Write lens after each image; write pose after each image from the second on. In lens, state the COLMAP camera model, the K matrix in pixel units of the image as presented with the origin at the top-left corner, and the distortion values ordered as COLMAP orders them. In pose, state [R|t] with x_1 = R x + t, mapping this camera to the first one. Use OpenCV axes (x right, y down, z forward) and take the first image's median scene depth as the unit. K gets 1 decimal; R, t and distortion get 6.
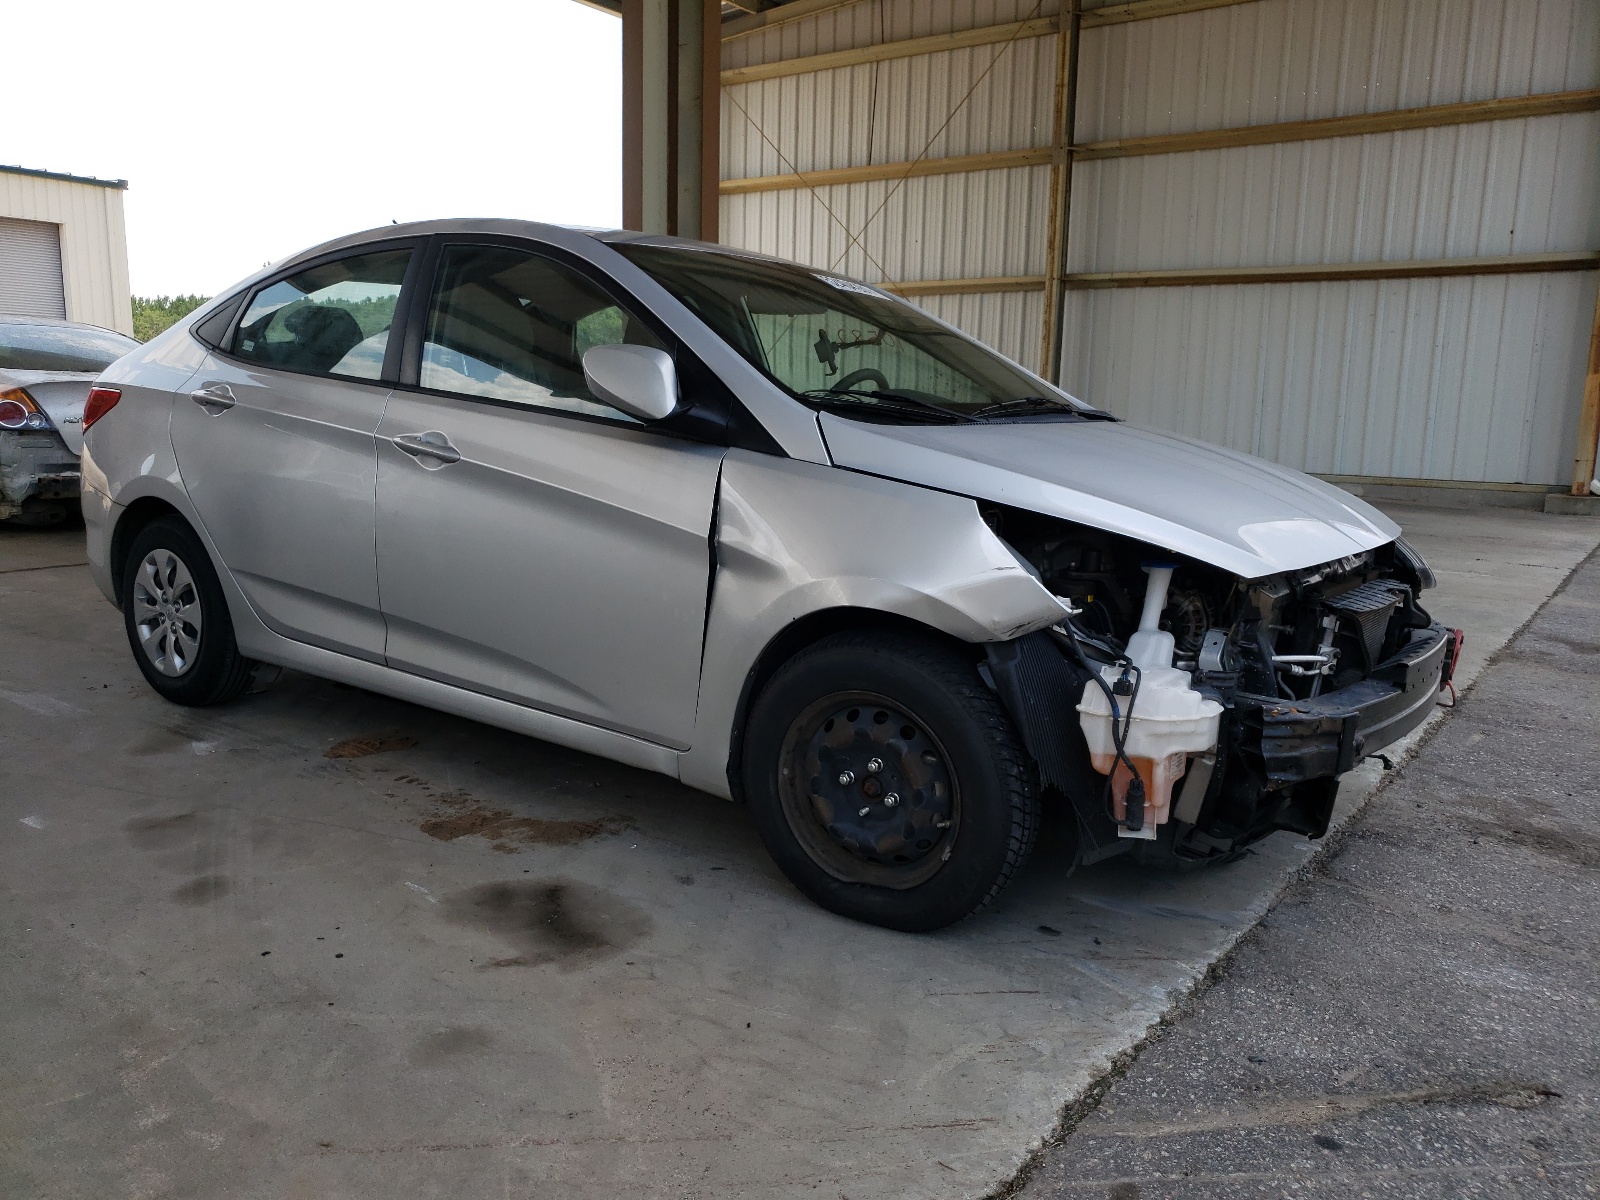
lens RADIAL K [[1238.7, 0, 800.0], [0, 1238.7, 600.0], [0, 0, 1]] dist [0.004530, 0.003379]
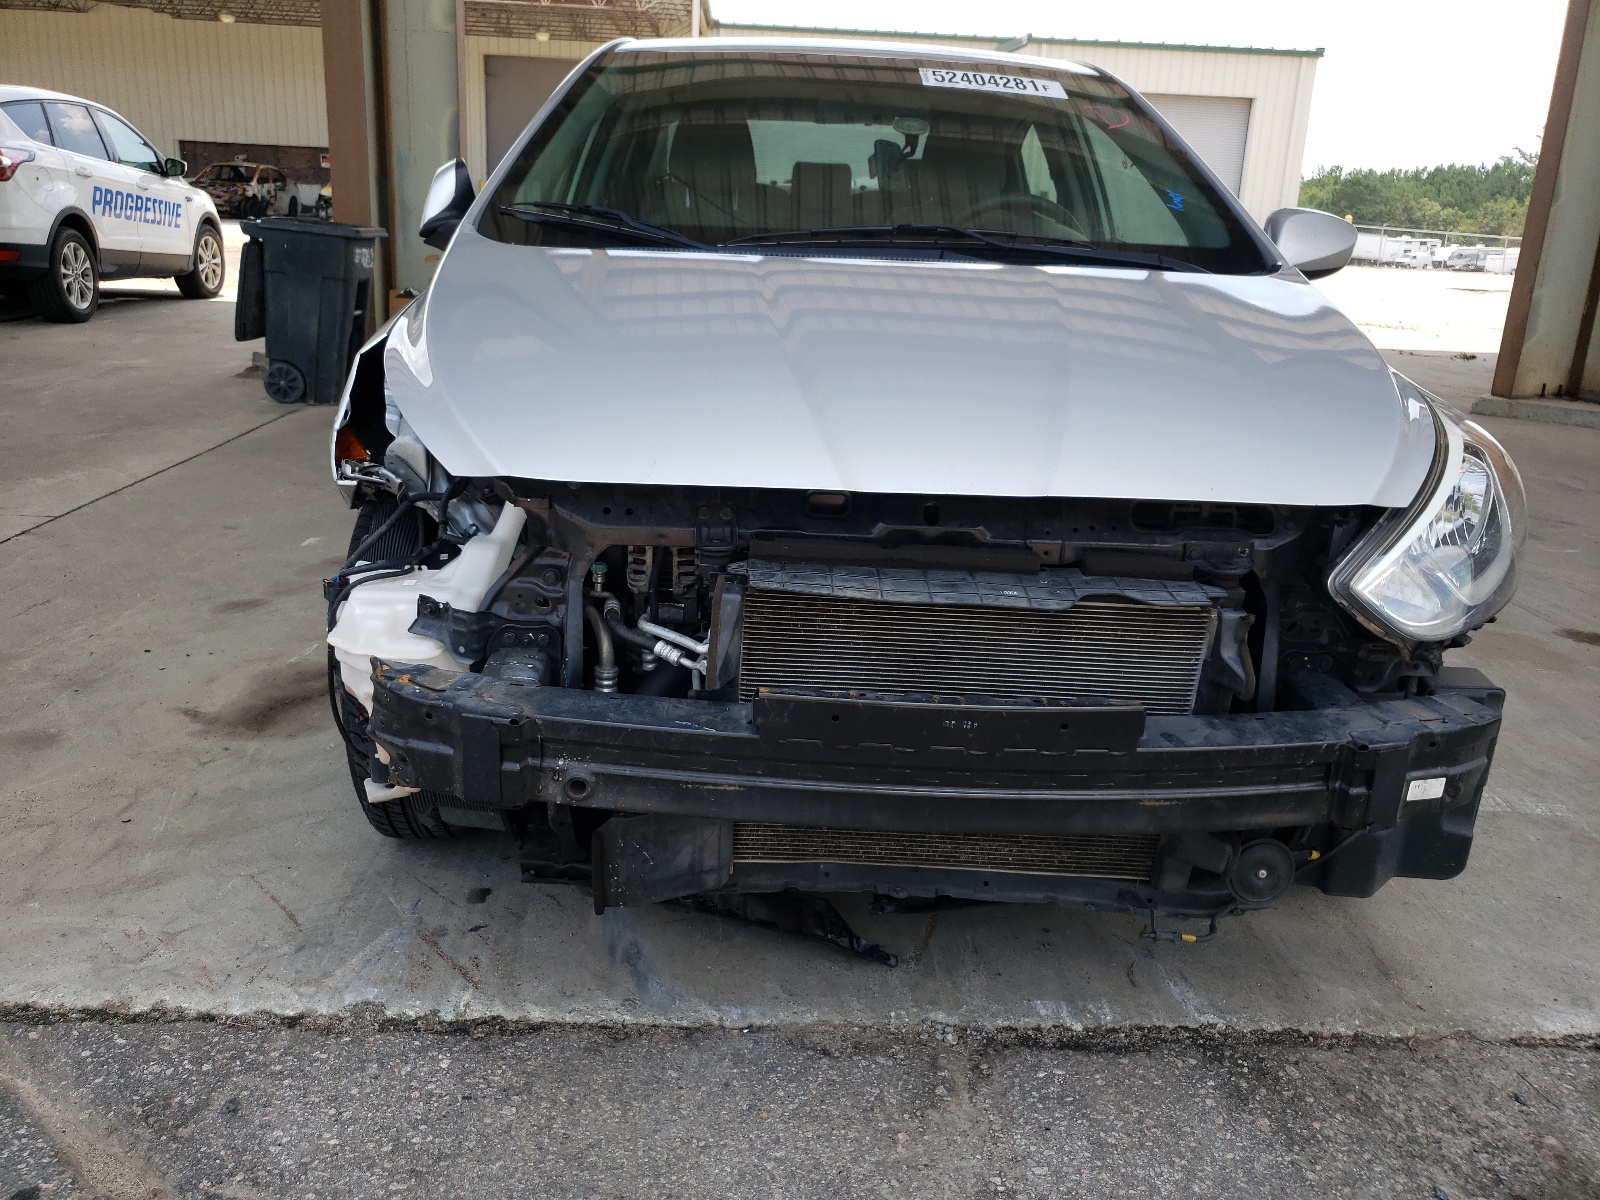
lens RADIAL K [[1250.6, 0, 796.3], [0, 1250.6, 577.8], [0, 0, 1]] dist [0.004452, 0.012574]
pose [[0.619434, 0.213935, -0.755337, 0.763852], [-0.155666, 0.976519, 0.148923, -0.069403], [0.769461, 0.025332, 0.638192, 0.553929]]
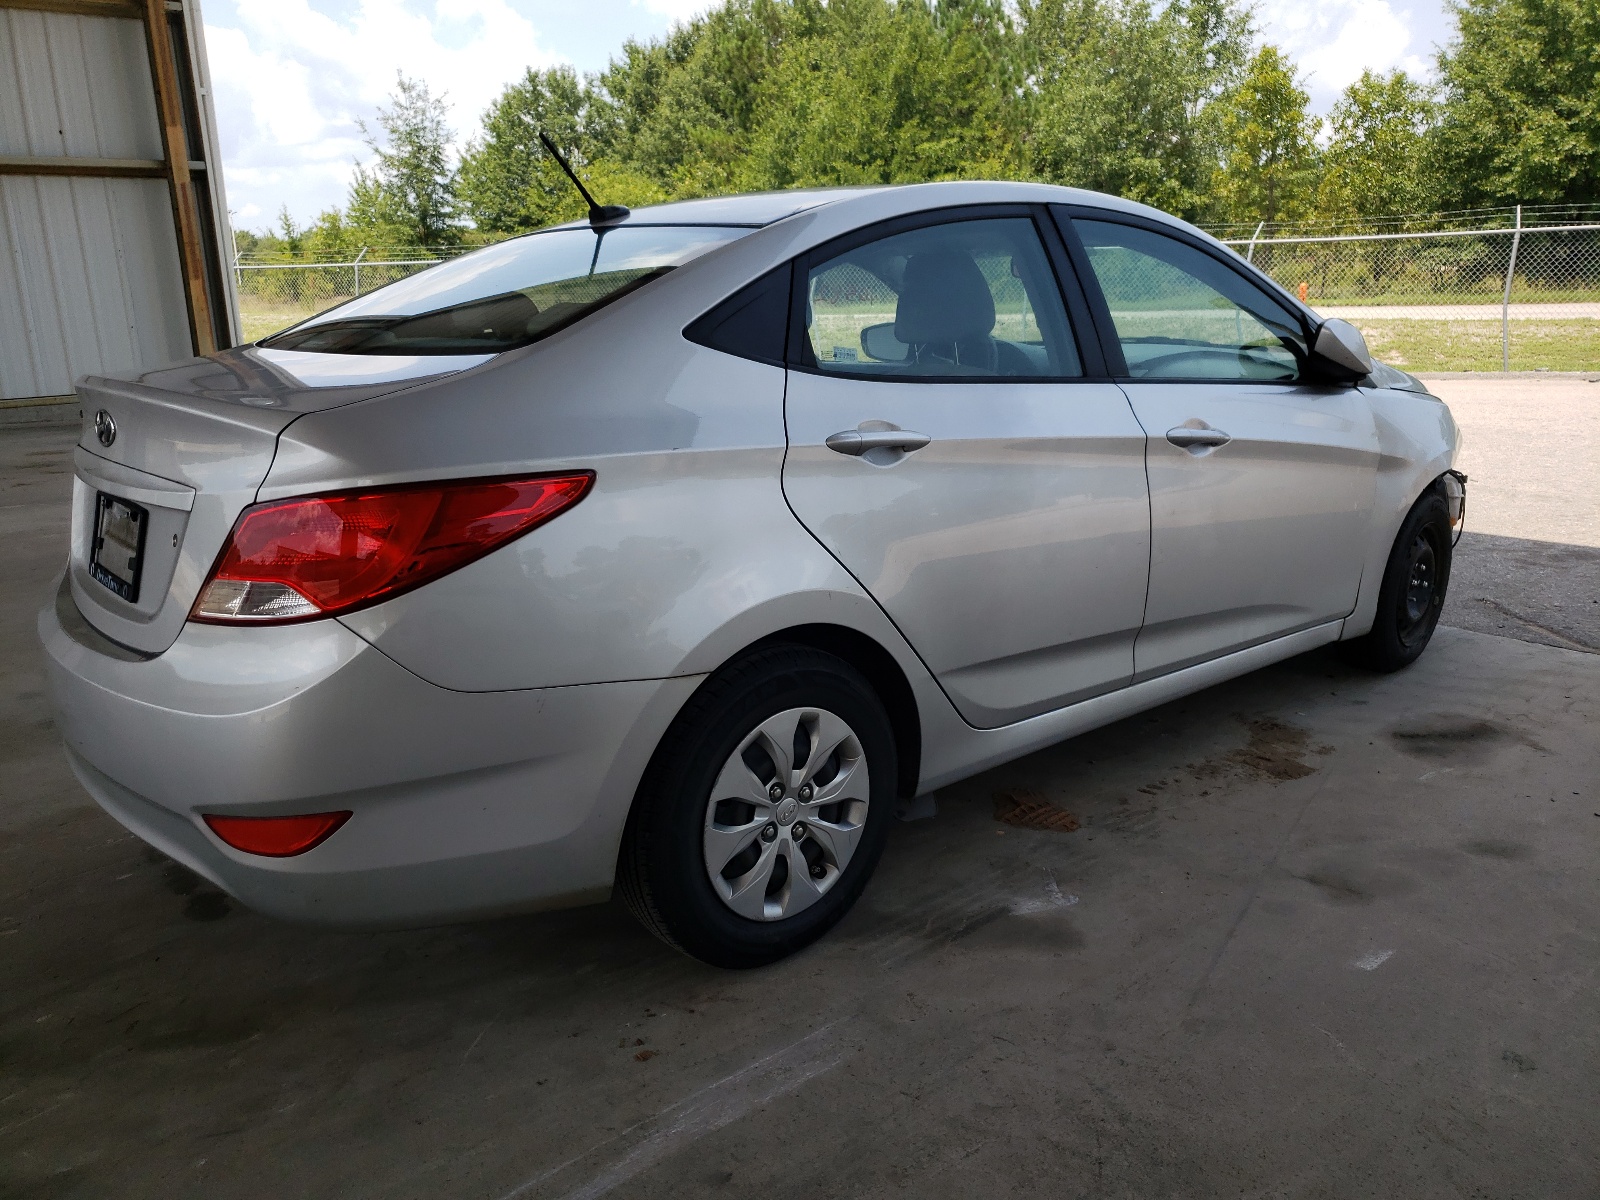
lens RADIAL K [[1238.7, 0, 800.0], [0, 1238.7, 600.0], [0, 0, 1]] dist [0.004530, 0.003379]
pose [[0.231998, -0.272317, 0.933820, -1.413191], [0.189741, 0.954241, 0.231133, -0.303058], [-0.954031, 0.123561, 0.273052, 1.132416]]
